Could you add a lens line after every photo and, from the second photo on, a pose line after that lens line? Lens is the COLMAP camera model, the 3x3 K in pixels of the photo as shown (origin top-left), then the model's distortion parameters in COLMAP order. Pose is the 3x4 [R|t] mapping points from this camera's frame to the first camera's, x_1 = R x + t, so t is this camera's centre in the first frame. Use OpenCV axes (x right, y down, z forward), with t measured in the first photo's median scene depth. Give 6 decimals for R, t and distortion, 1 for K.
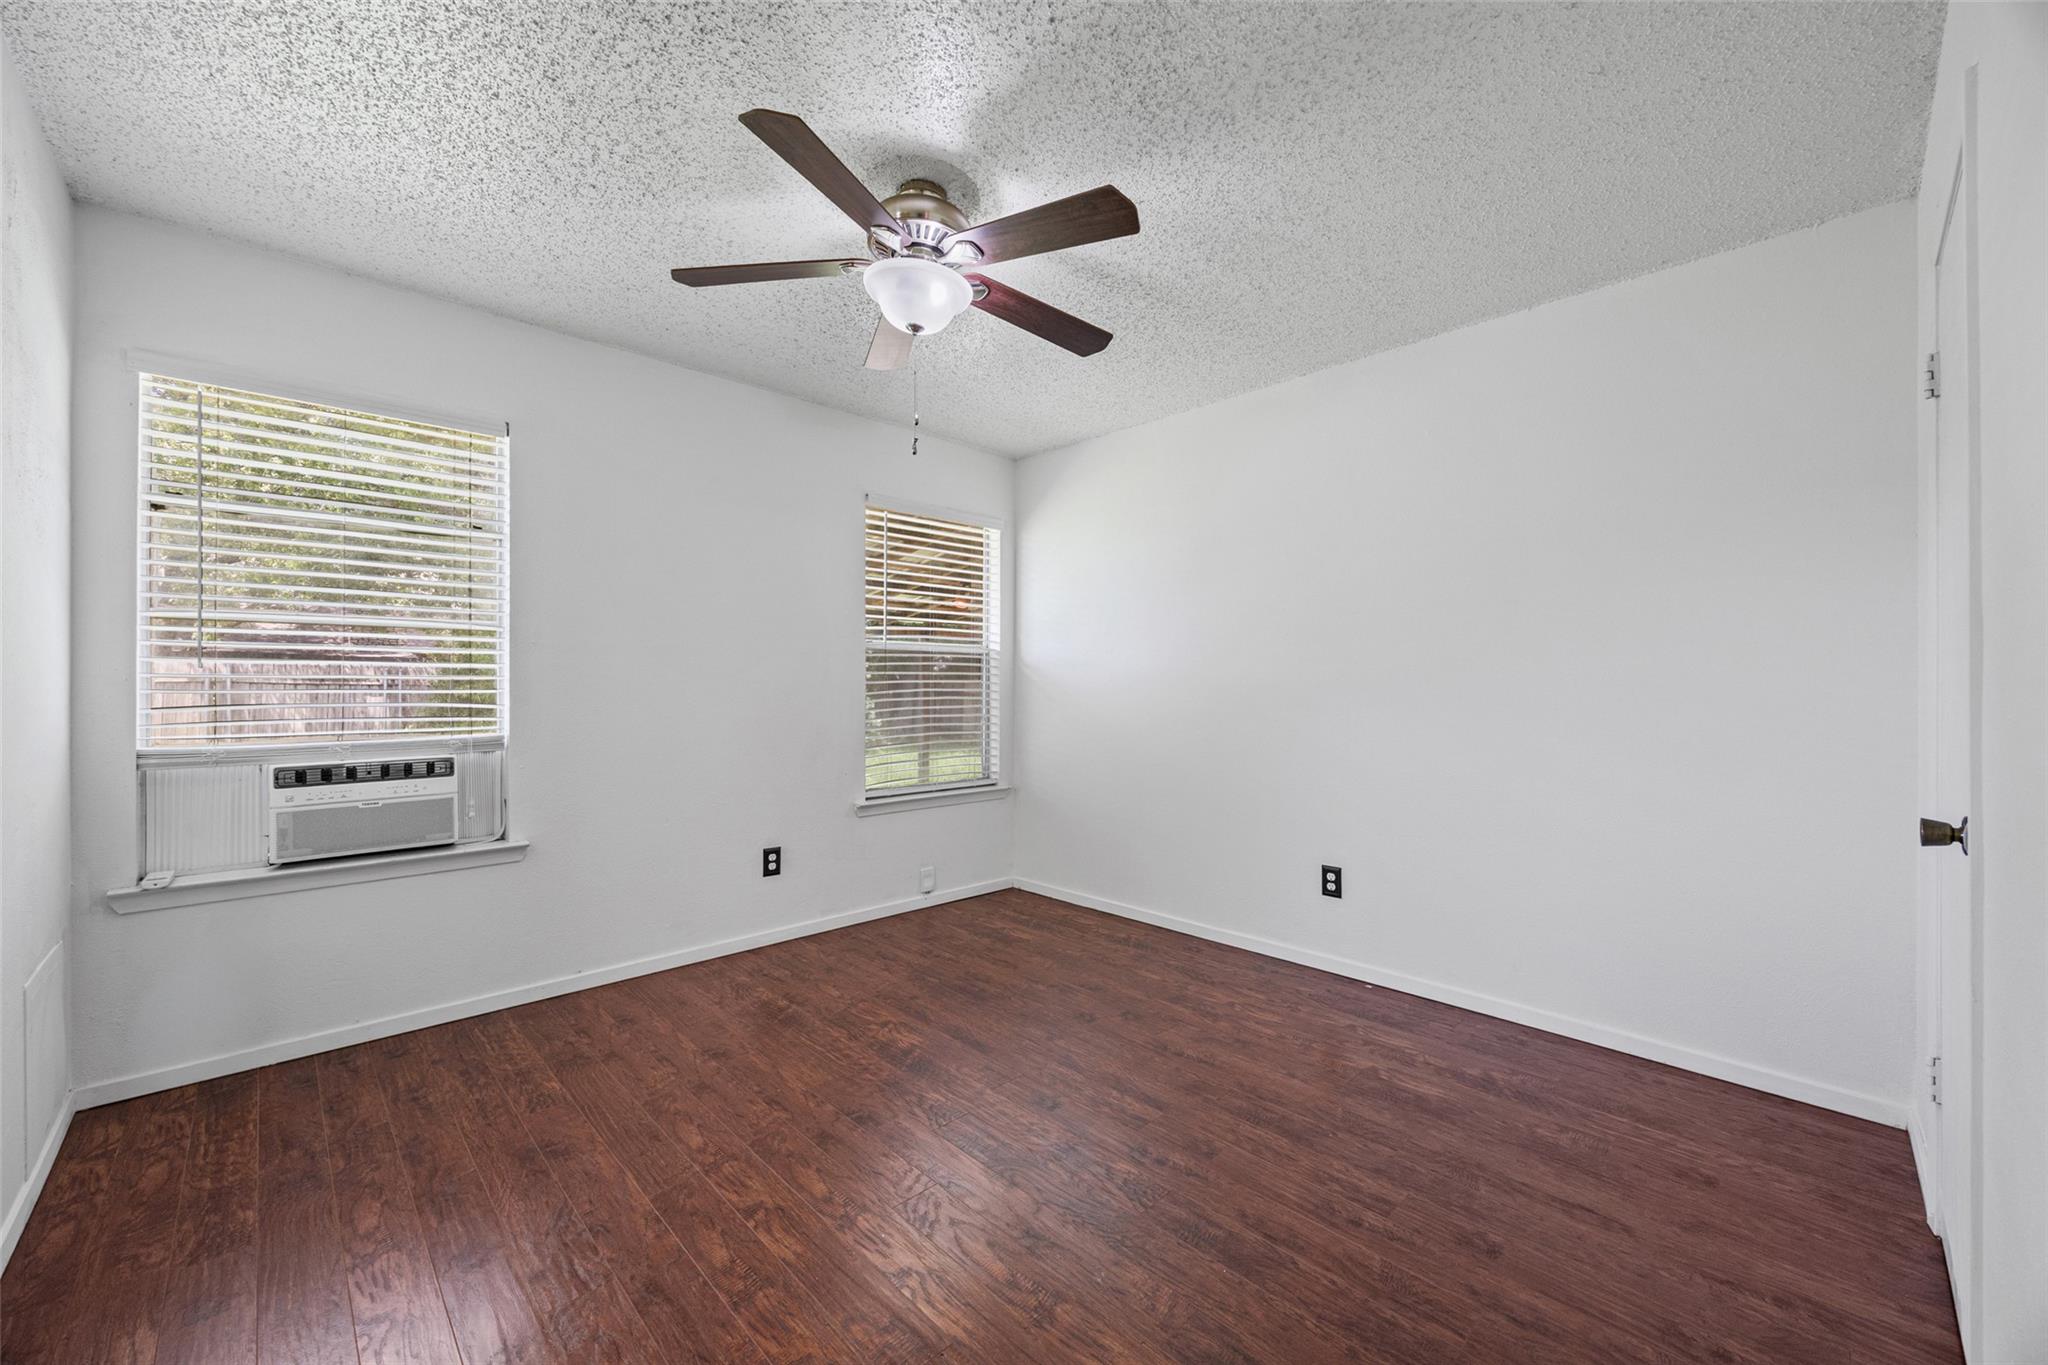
lens RADIAL K [[791.0, 0, 1019.6], [0, 791.0, 683.2], [0, 0, 1]] dist [-0.002317, -0.000033]
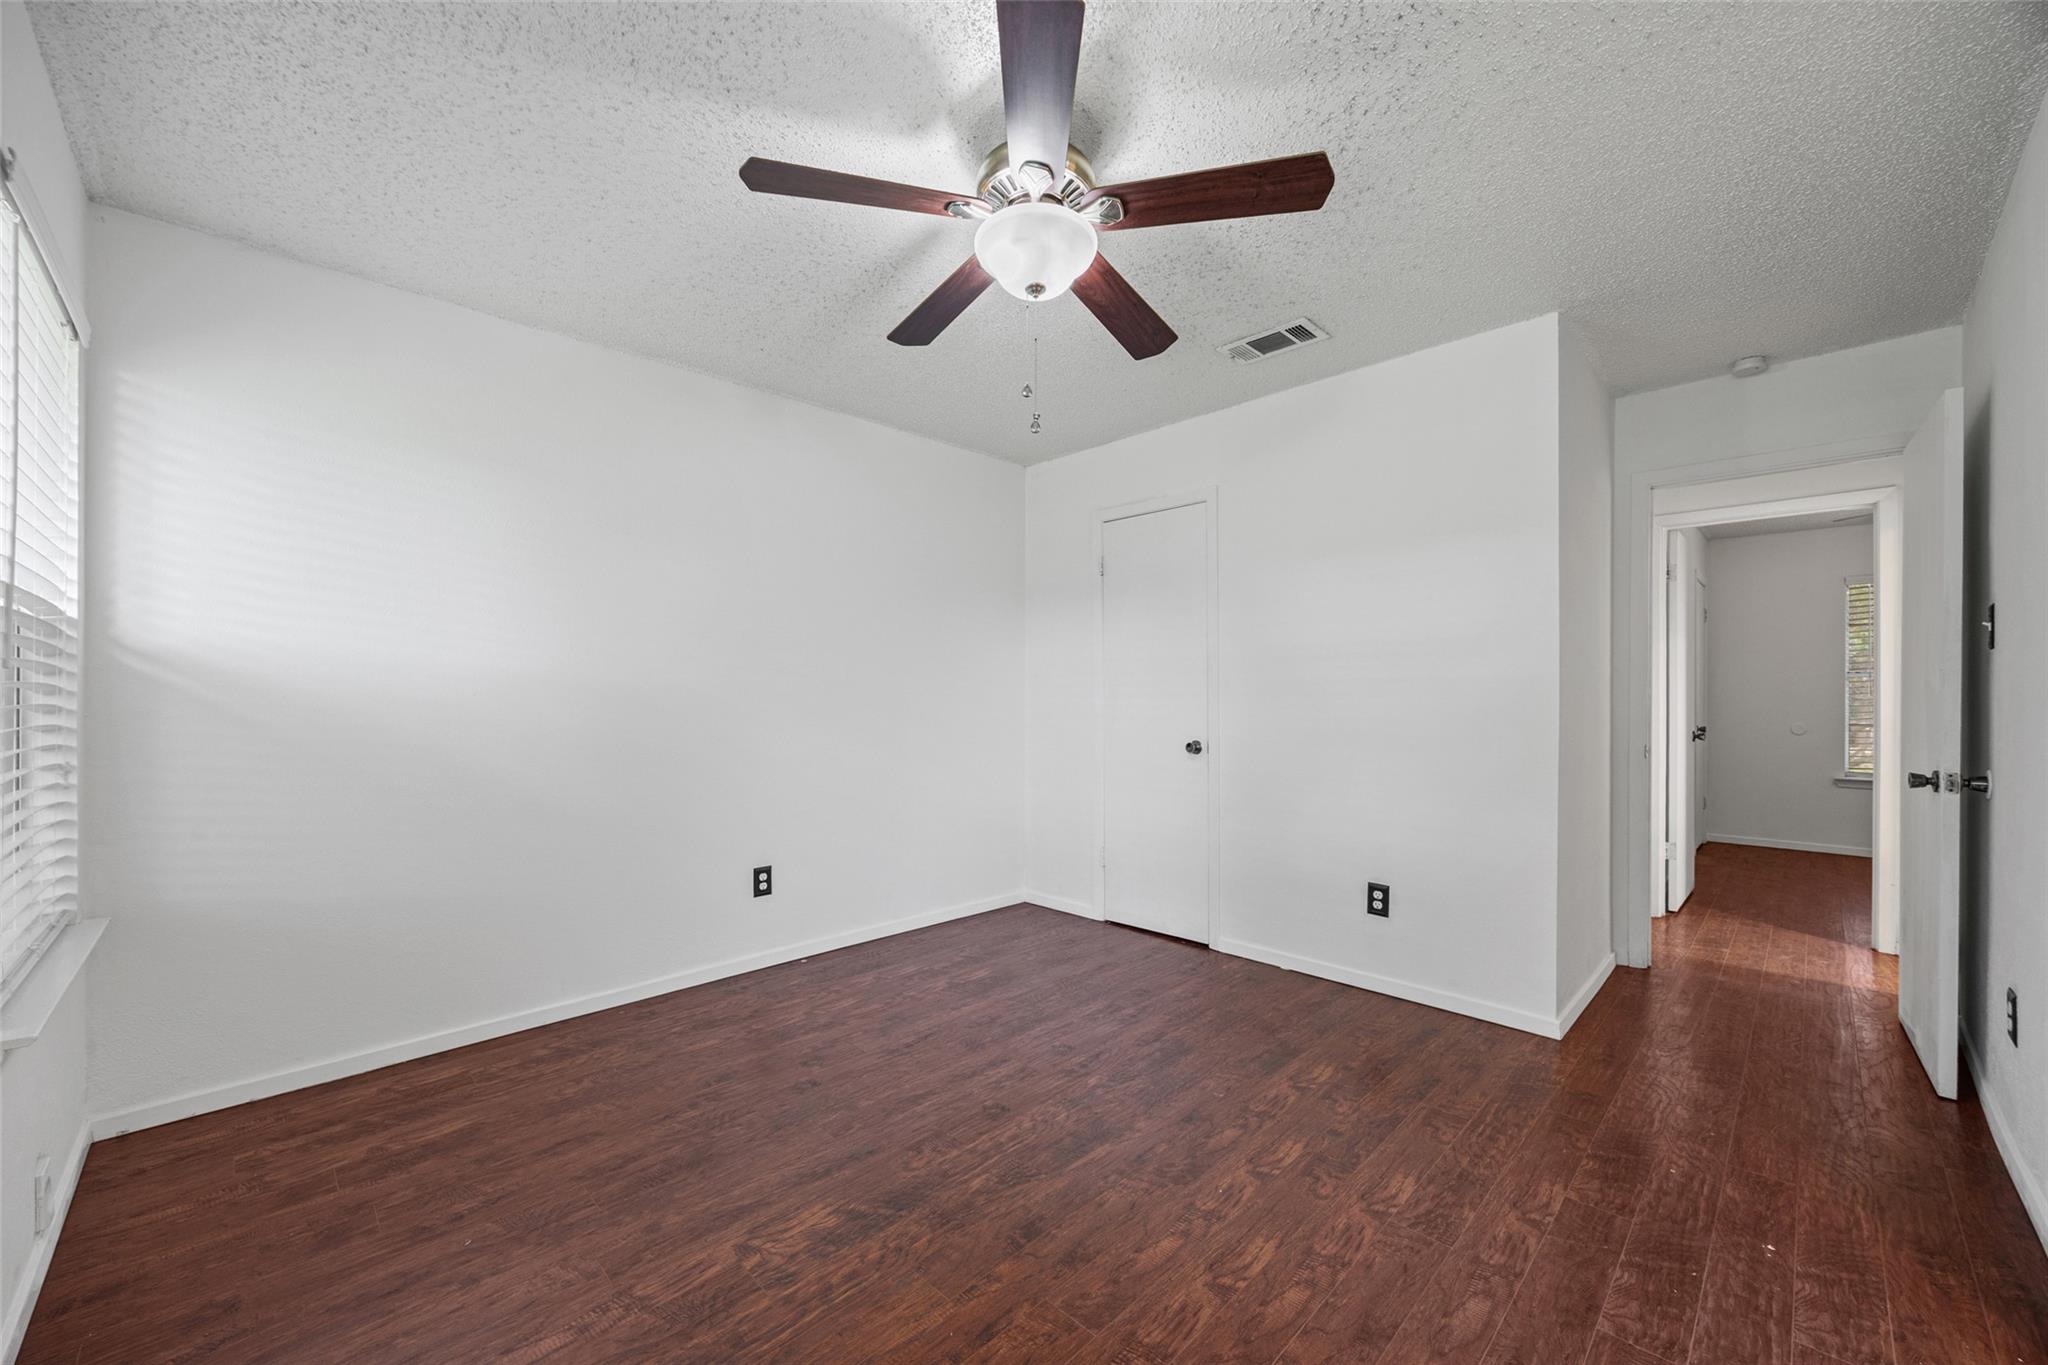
lens RADIAL K [[791.0, 0, 1019.5], [0, 791.0, 693.2], [0, 0, 1]] dist [-0.002317, -0.000033]
pose [[-0.015782, 0.000949, 0.999875, -0.822460], [-0.002870, 0.999995, -0.000995, -0.000030], [-0.999871, -0.002885, -0.015780, 0.836274]]
